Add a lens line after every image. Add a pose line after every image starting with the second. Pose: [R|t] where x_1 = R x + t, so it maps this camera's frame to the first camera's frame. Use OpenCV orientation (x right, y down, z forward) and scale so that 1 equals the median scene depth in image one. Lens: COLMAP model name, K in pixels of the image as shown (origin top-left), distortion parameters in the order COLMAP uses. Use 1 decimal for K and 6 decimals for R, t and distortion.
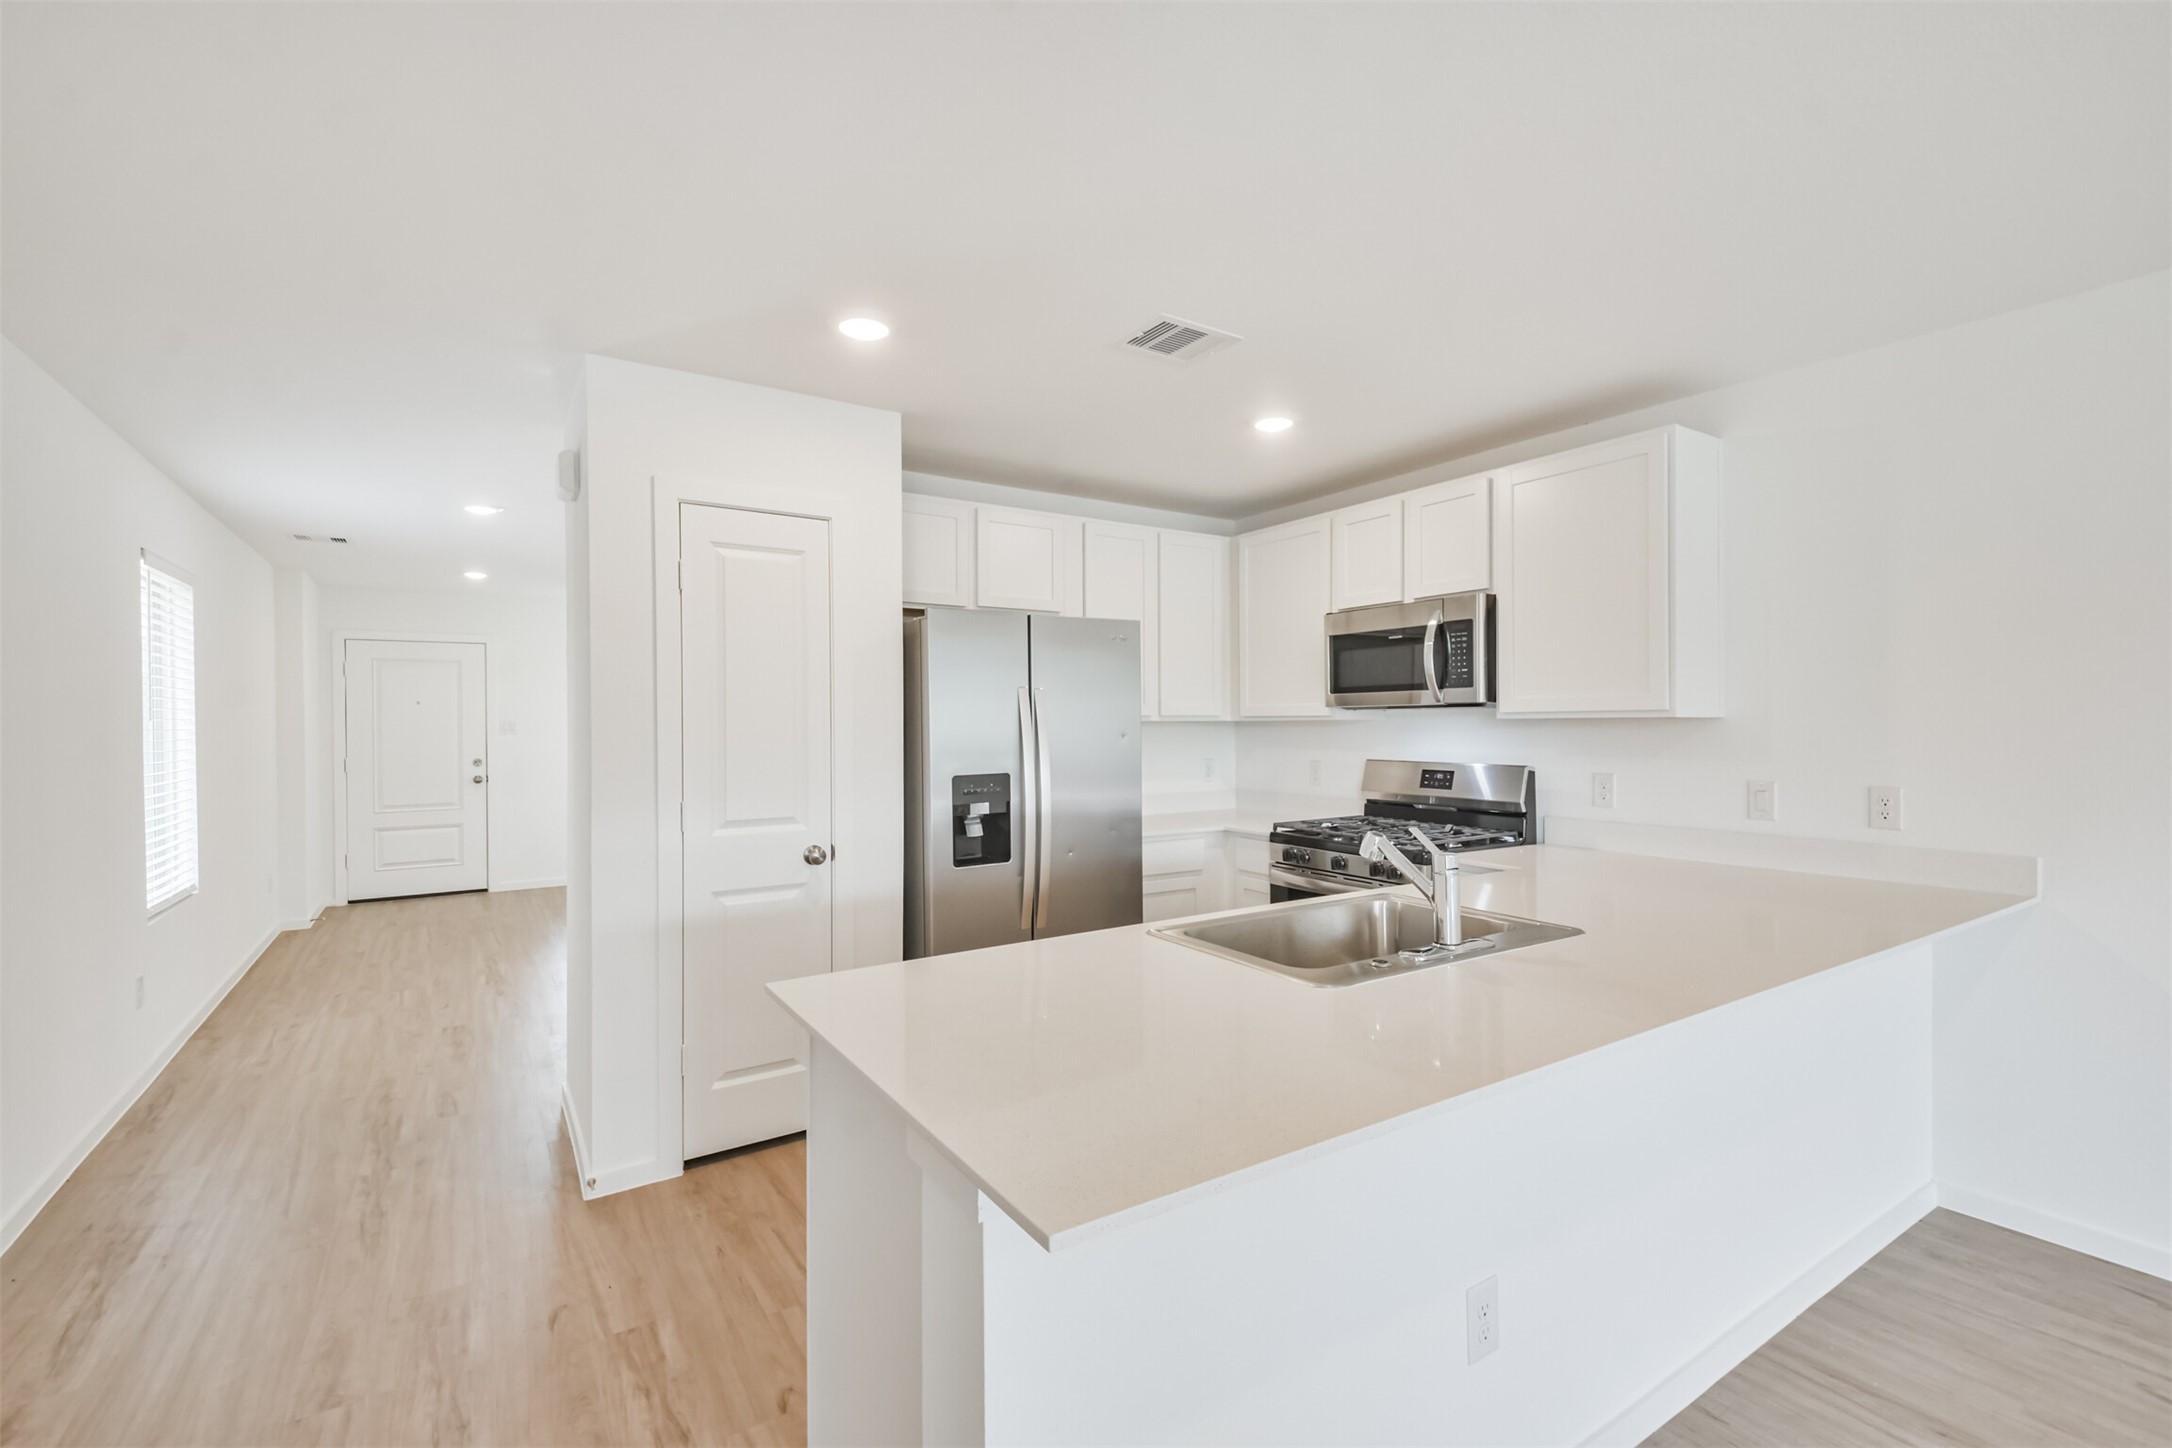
lens RADIAL K [[936.3, 0, 1082.2], [0, 936.3, 715.7], [0, 0, 1]] dist [0.022007, -0.012629]
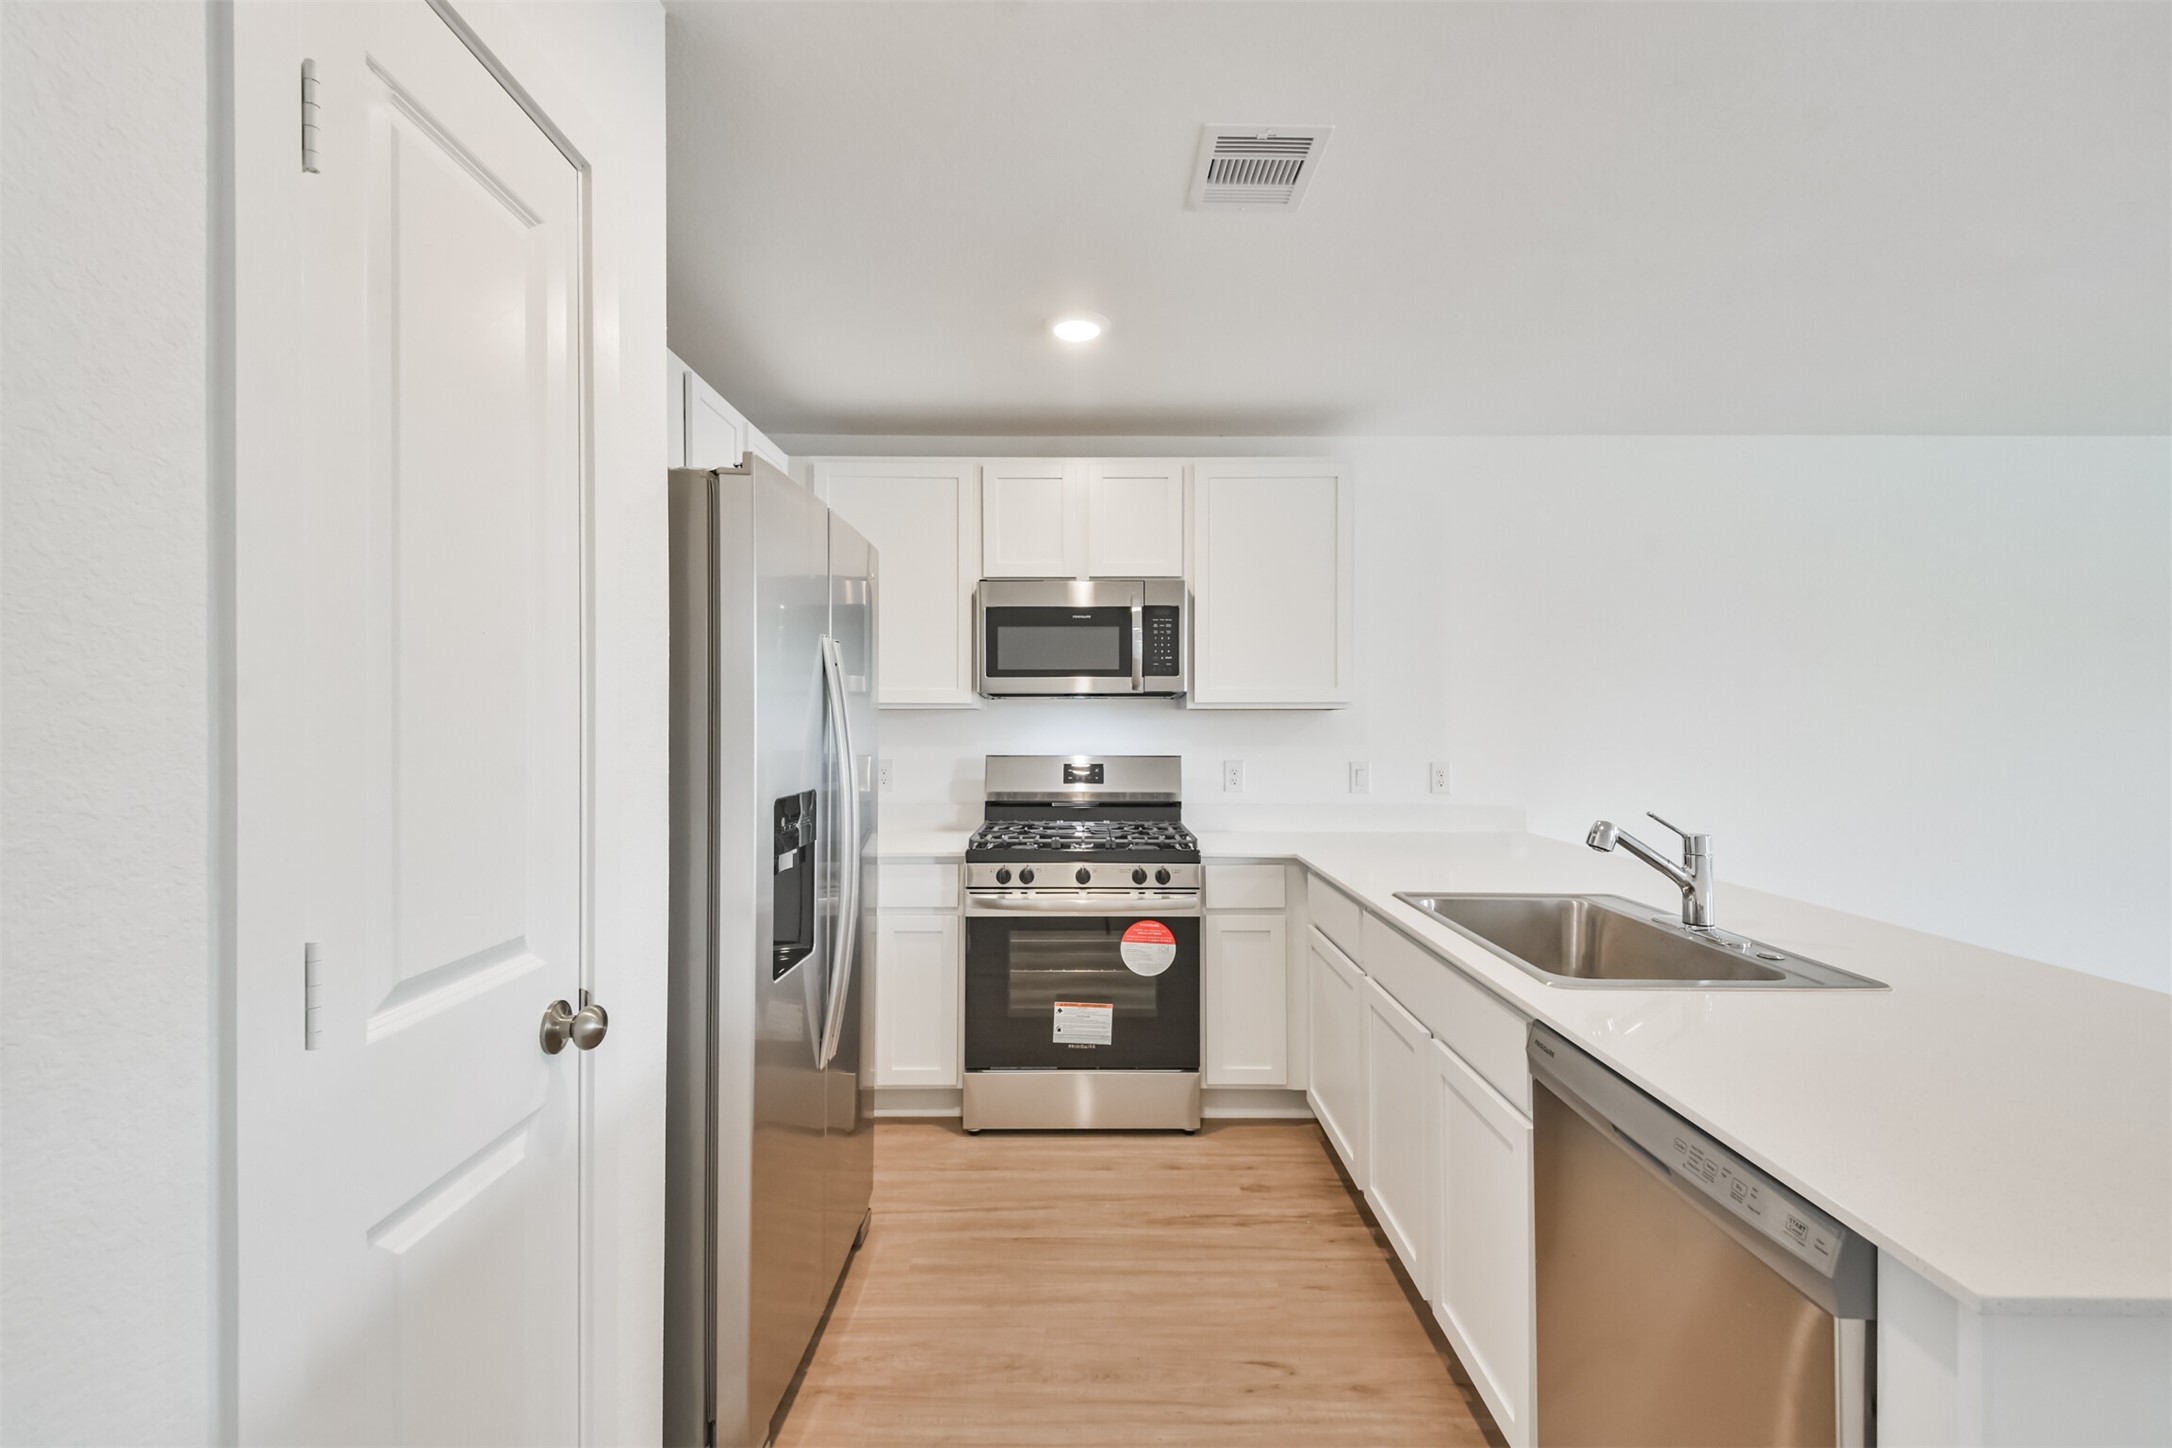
lens RADIAL K [[936.3, 0, 1088.6], [0, 936.3, 716.6], [0, 0, 1]] dist [0.022007, -0.012629]
pose [[0.546021, 0.012544, 0.837678, -0.437288], [-0.011148, 0.999908, -0.007706, 0.020030], [-0.837698, -0.005130, 0.546110, 0.539863]]
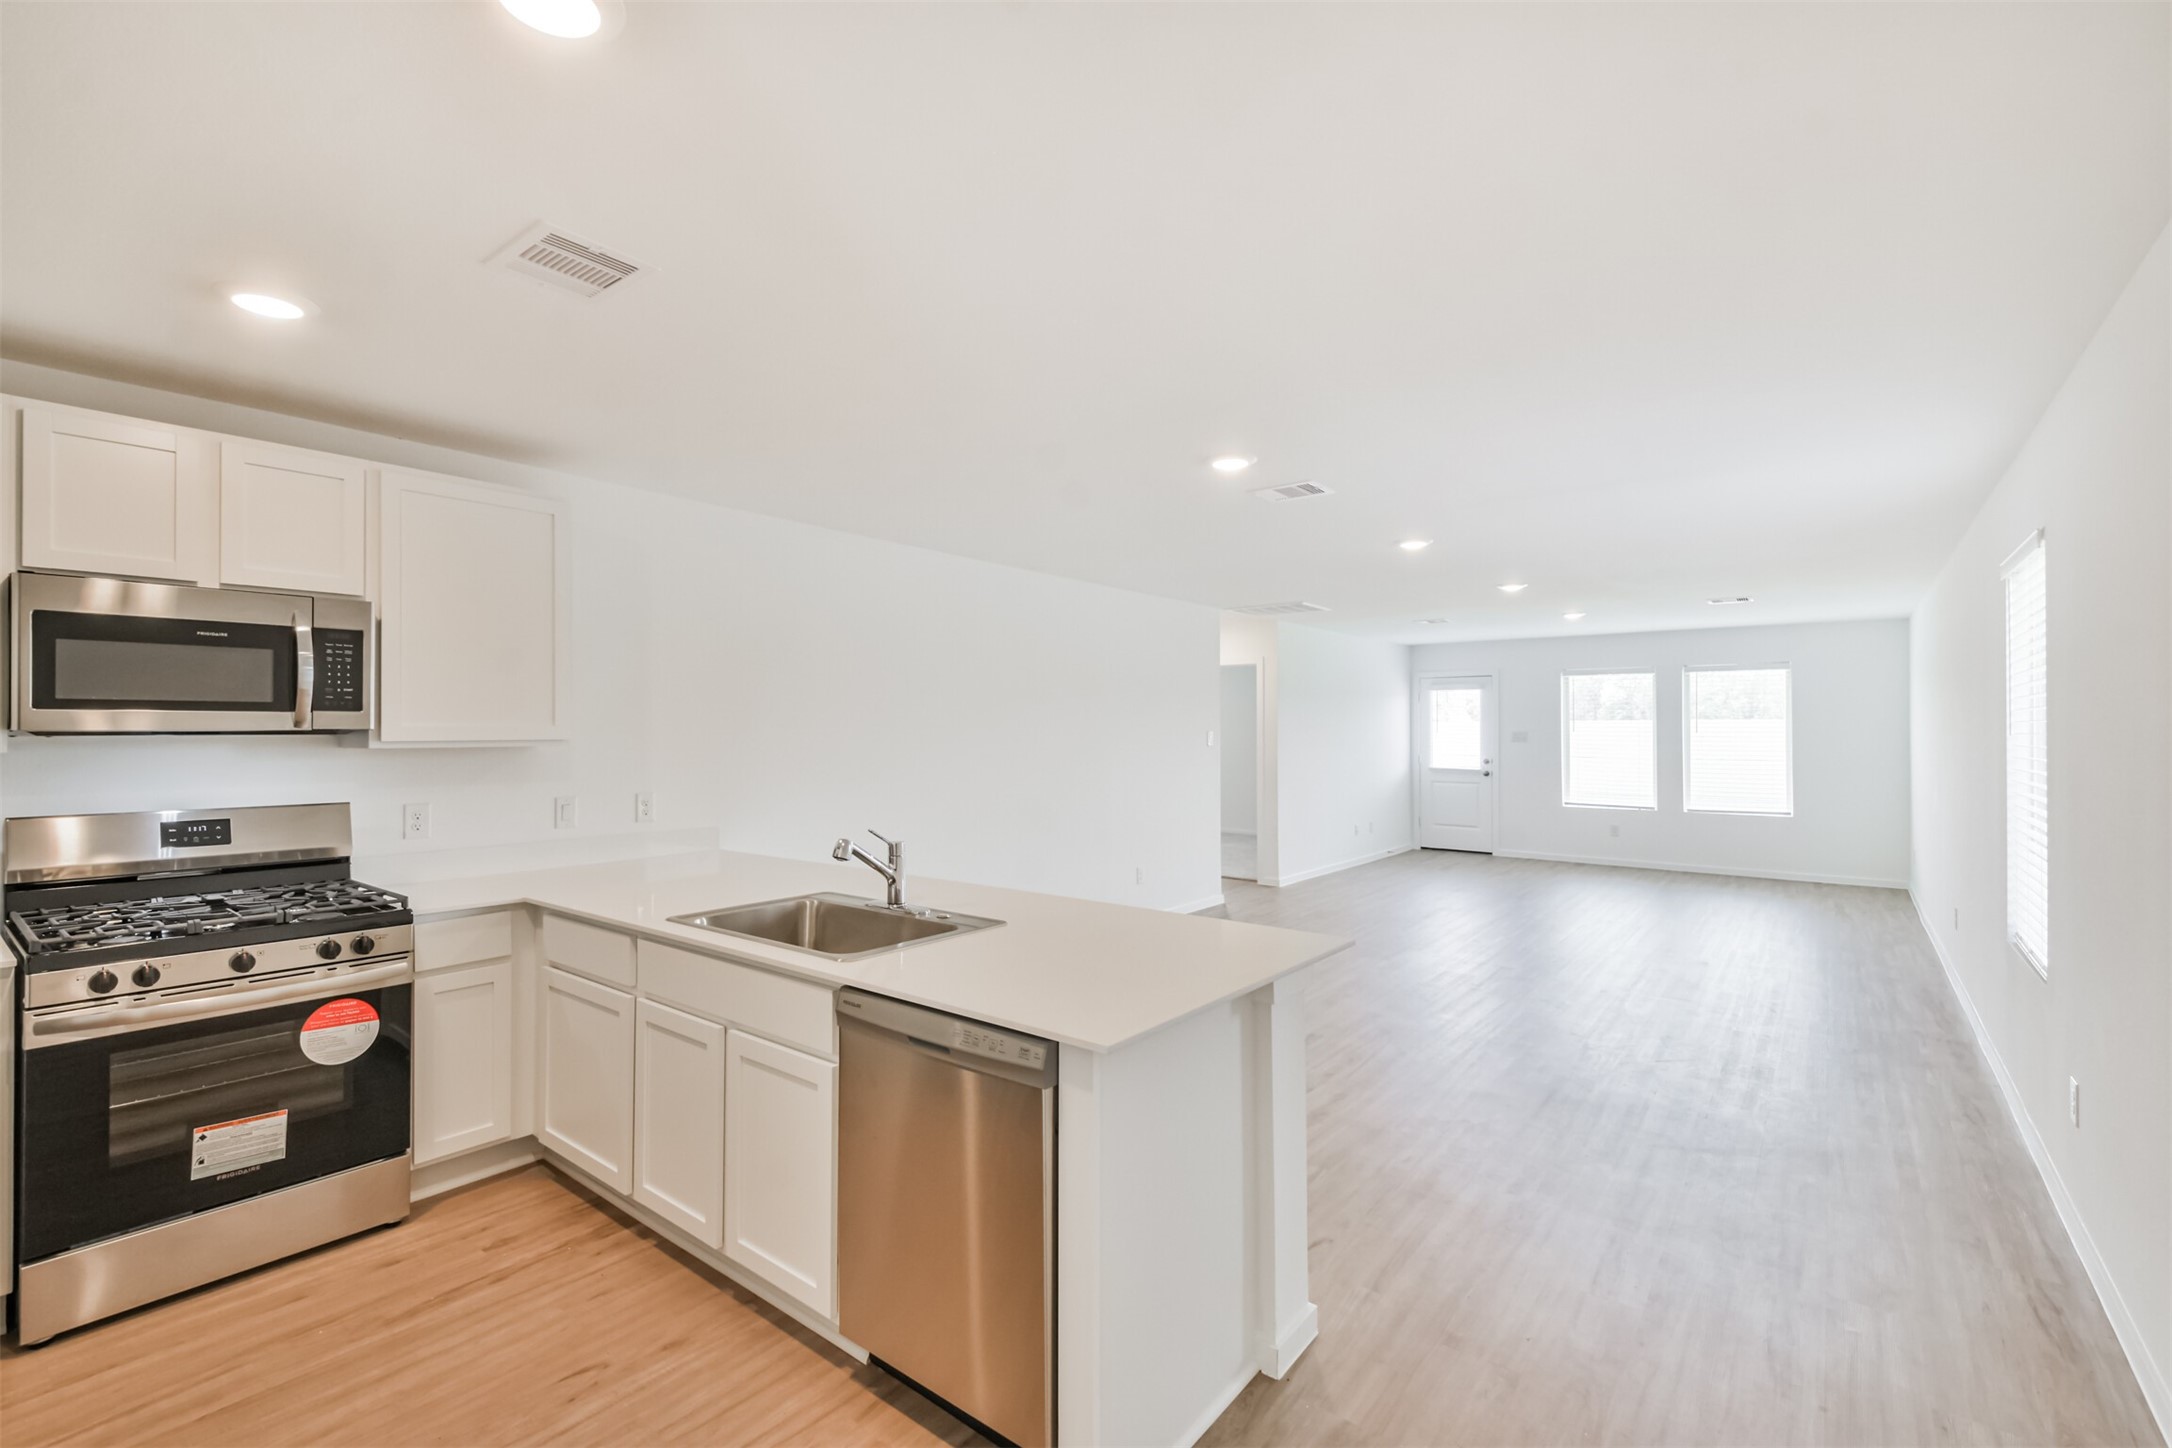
lens RADIAL K [[936.3, 0, 1089.0], [0, 936.3, 720.3], [0, 0, 1]] dist [0.022007, -0.012629]
pose [[-0.315866, 0.018870, 0.948616, -0.585448], [-0.001858, 0.999788, -0.020507, -0.005872], [-0.948802, -0.008240, -0.315764, 0.637067]]
